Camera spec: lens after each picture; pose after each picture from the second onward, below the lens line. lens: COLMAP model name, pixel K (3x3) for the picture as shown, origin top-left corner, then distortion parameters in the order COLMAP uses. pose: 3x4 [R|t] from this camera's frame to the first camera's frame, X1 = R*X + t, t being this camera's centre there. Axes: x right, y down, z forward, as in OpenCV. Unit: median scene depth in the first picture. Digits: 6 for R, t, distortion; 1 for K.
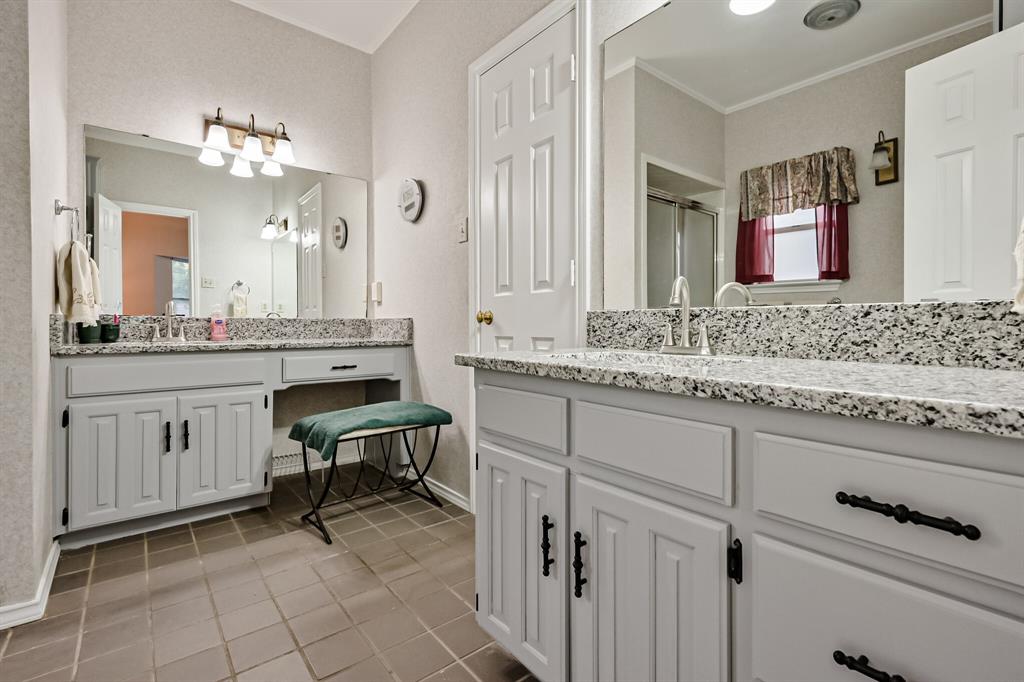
lens RADIAL K [[472.2, 0, 512.0], [0, 472.2, 341.0], [0, 0, 1]] dist [-0.000863, 0.000402]
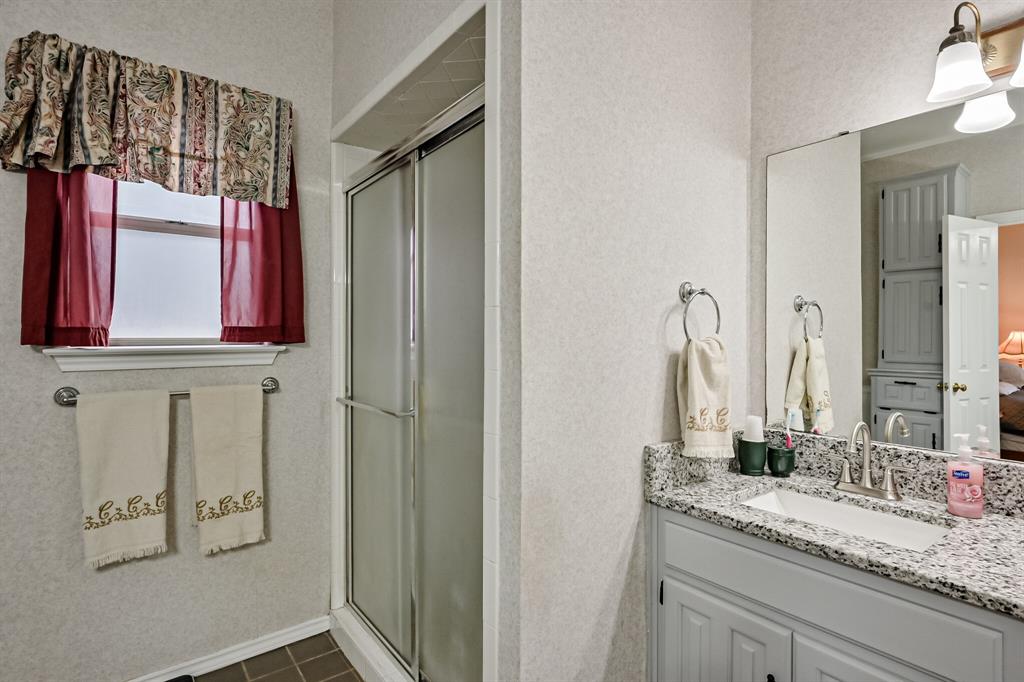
lens RADIAL K [[514.9, 0, 512.0], [0, 514.9, 341.0], [0, 0, 1]] dist [-0.000324, -0.000032]
pose [[-0.020047, 0.003470, -0.999793, -0.127265], [-0.040320, 0.999178, 0.004276, -0.164653], [0.998986, 0.040398, -0.019890, 0.613620]]
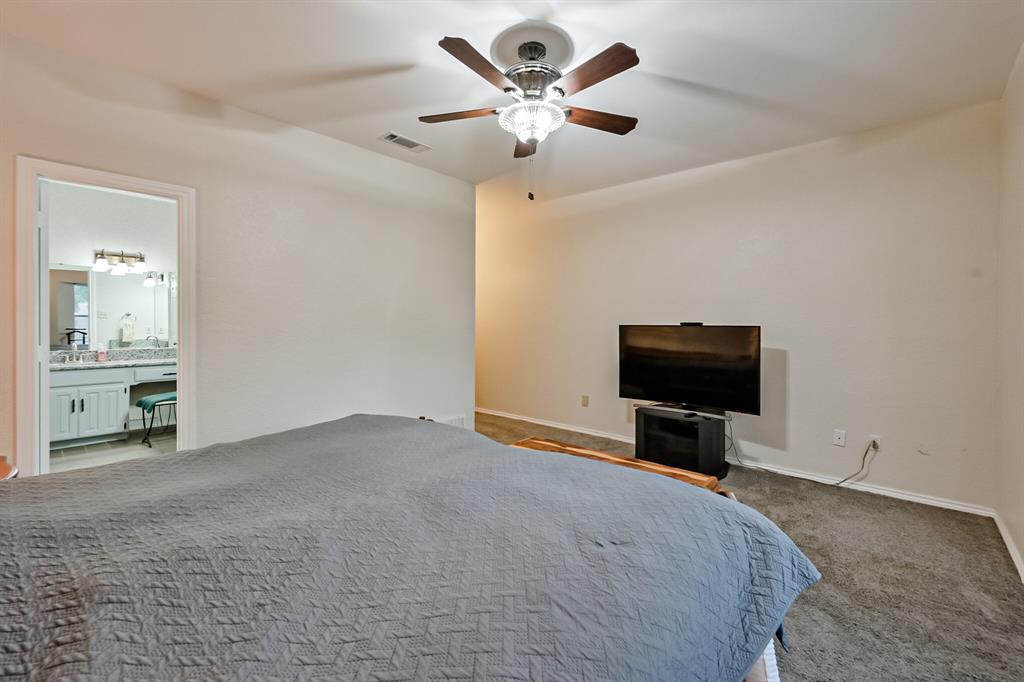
lens RADIAL K [[430.0, 0, 514.8], [0, 430.0, 337.7], [0, 0, 1]] dist [0.001170, 0.000101]
pose [[0.984756, 0.002859, 0.173915, 0.899250], [-0.001995, 0.999985, -0.005143, -0.108898], [-0.173928, 0.004718, 0.984747, -1.266858]]
